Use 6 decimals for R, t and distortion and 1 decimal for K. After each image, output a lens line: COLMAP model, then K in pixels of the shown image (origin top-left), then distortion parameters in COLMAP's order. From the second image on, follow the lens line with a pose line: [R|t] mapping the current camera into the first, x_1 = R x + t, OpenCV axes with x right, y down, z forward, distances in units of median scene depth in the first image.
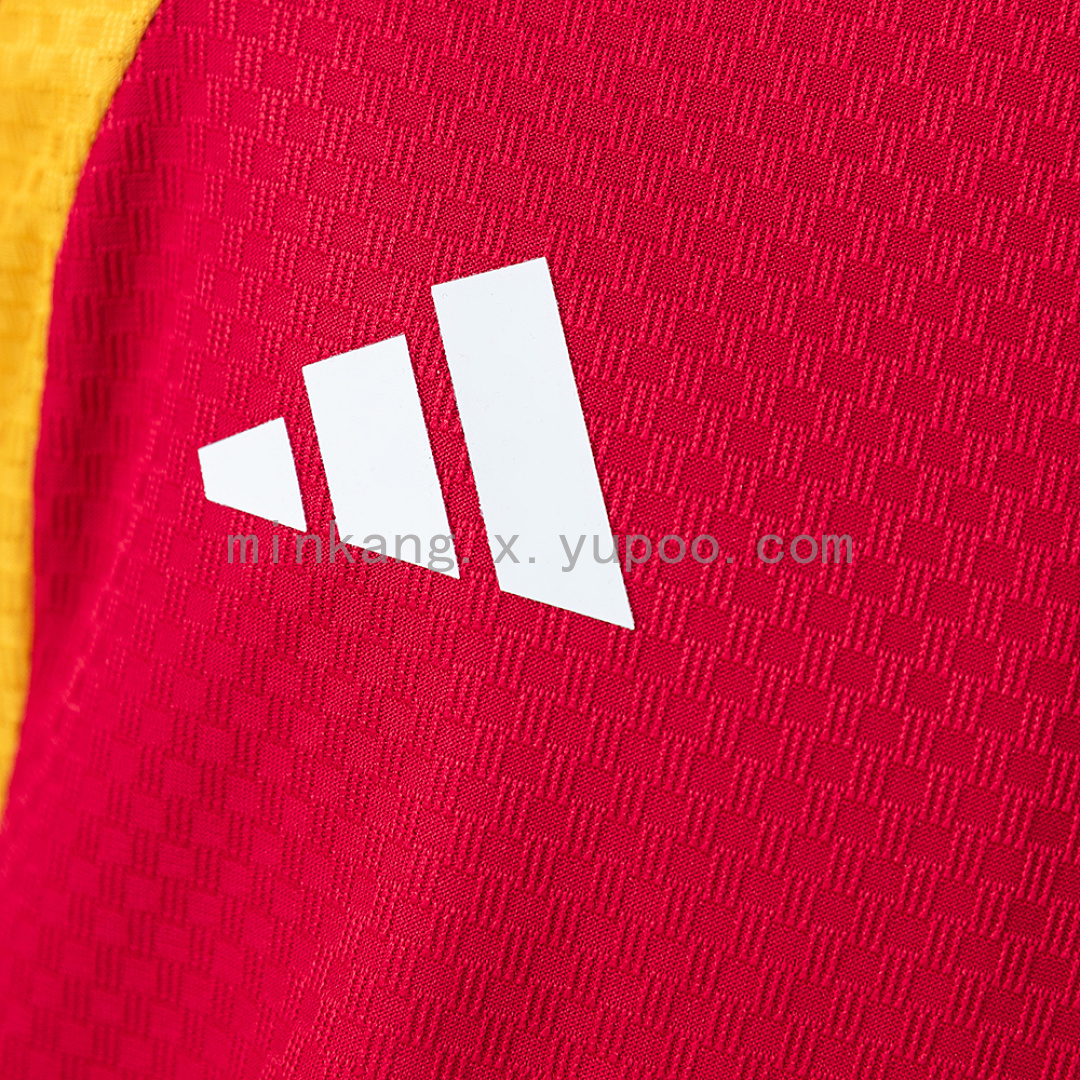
lens RADIAL K [[2820.0, 0, 540.0], [0, 2820.0, 540.0], [0, 0, 1]] dist [-0.114622, 0.487463]
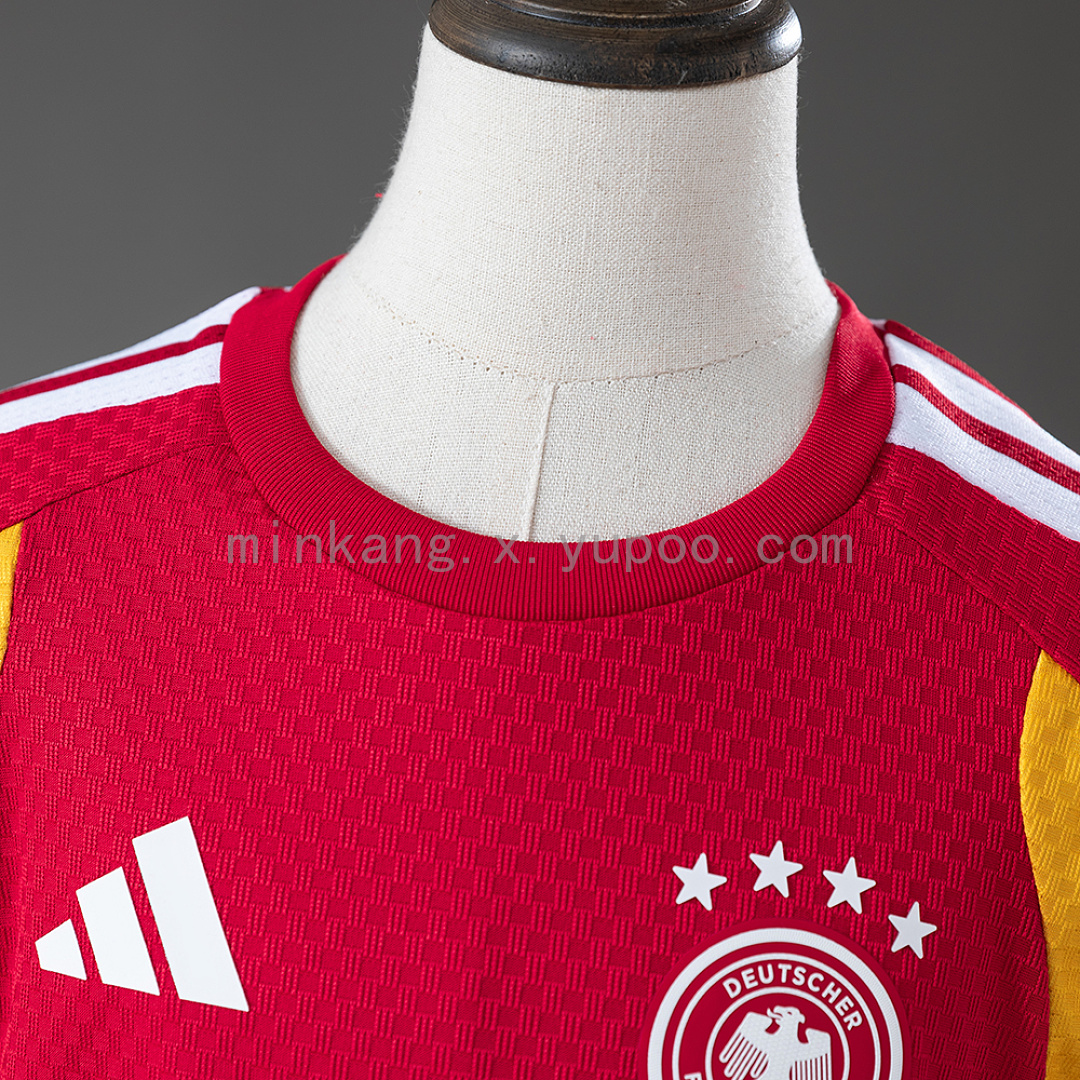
lens RADIAL K [[2820.0, 0, 540.0], [0, 2820.0, 540.0], [0, 0, 1]] dist [-0.114622, 0.487463]
pose [[0.983657, -0.141149, -0.111785, 0.465430], [0.121825, 0.978902, -0.164039, 0.054131], [0.132581, 0.147740, 0.980100, -0.819393]]
